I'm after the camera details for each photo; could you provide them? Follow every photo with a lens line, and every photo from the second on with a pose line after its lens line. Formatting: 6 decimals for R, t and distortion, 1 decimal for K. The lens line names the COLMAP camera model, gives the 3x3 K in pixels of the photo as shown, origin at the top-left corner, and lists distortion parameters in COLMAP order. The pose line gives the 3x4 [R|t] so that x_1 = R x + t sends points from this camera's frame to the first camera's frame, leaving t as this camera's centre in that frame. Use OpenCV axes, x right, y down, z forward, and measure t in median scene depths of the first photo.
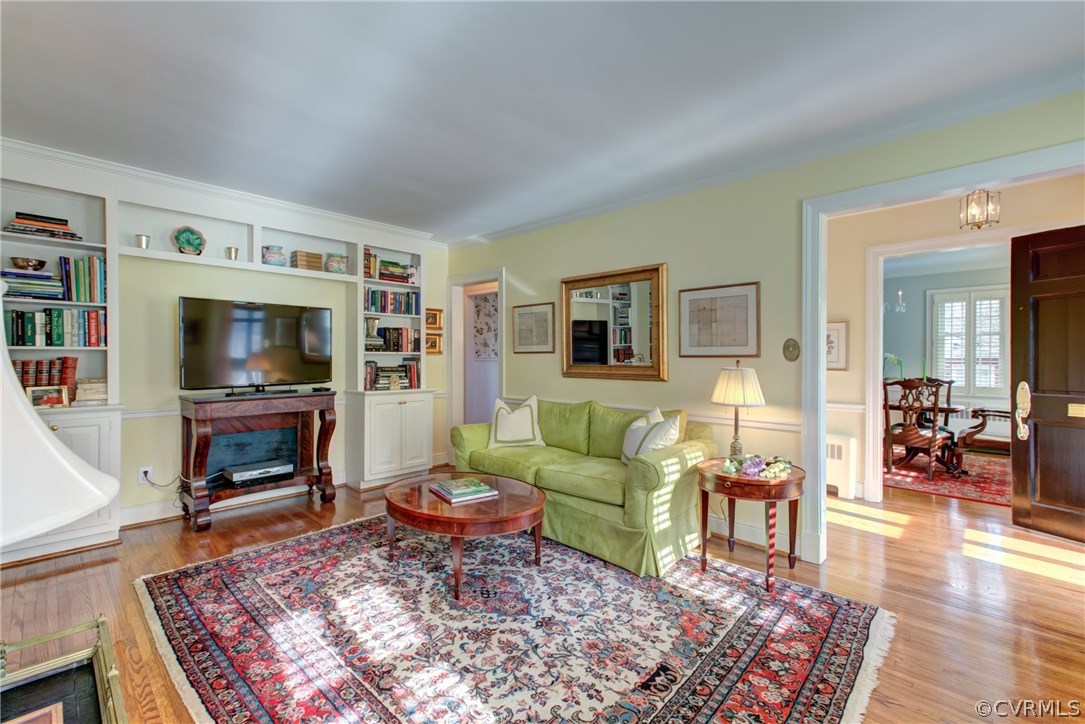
lens RADIAL K [[473.6, 0, 555.9], [0, 473.6, 357.0], [0, 0, 1]] dist [0.020996, 0.000258]
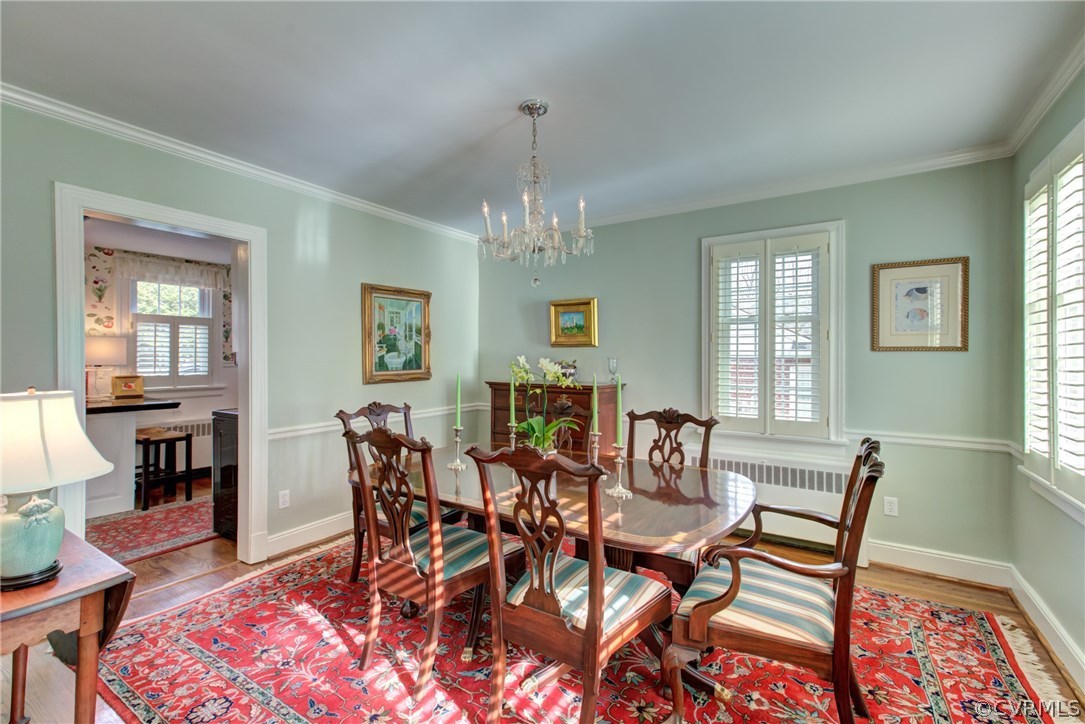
lens RADIAL K [[473.6, 0, 555.9], [0, 473.6, 357.0], [0, 0, 1]] dist [0.020996, 0.000258]
pose [[0.981461, -0.006142, 0.191565, 0.698733], [0.006829, 0.999972, -0.002927, -0.008962], [-0.191542, 0.004181, 0.981476, 0.698186]]
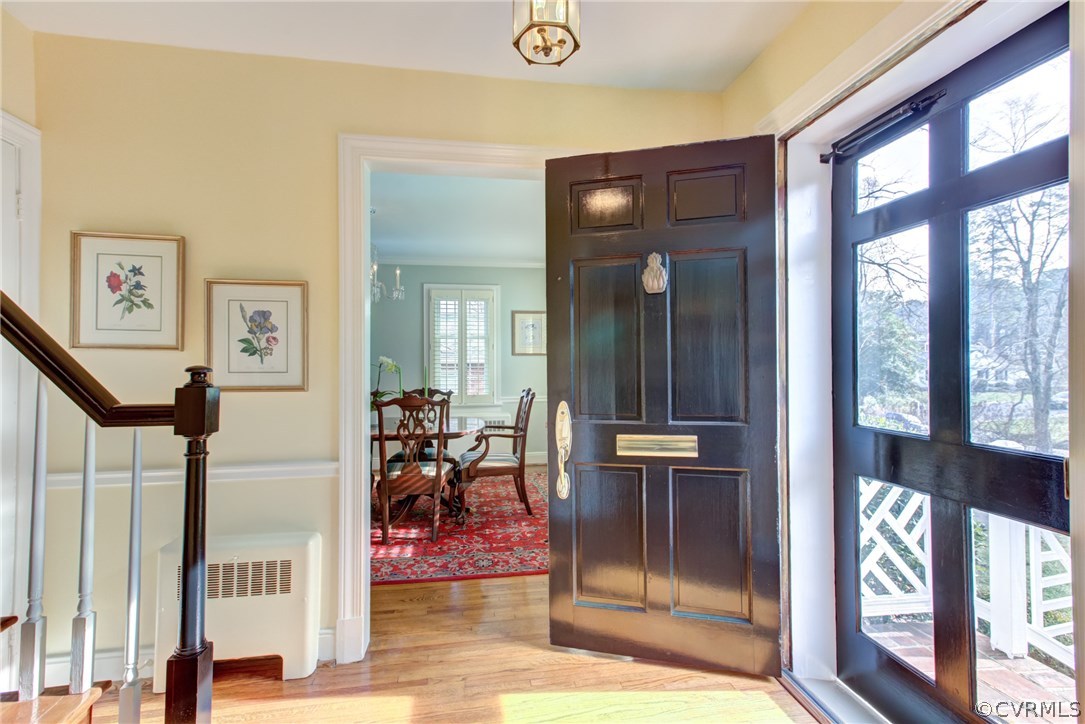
lens RADIAL K [[471.7, 0, 519.2], [0, 471.7, 365.5], [0, 0, 1]] dist [0.009556, 0.000656]
pose [[0.642292, -0.006217, 0.766435, 0.332219], [0.003383, 0.999980, 0.005276, 0.002234], [-0.766452, -0.000796, 0.642301, 0.460985]]
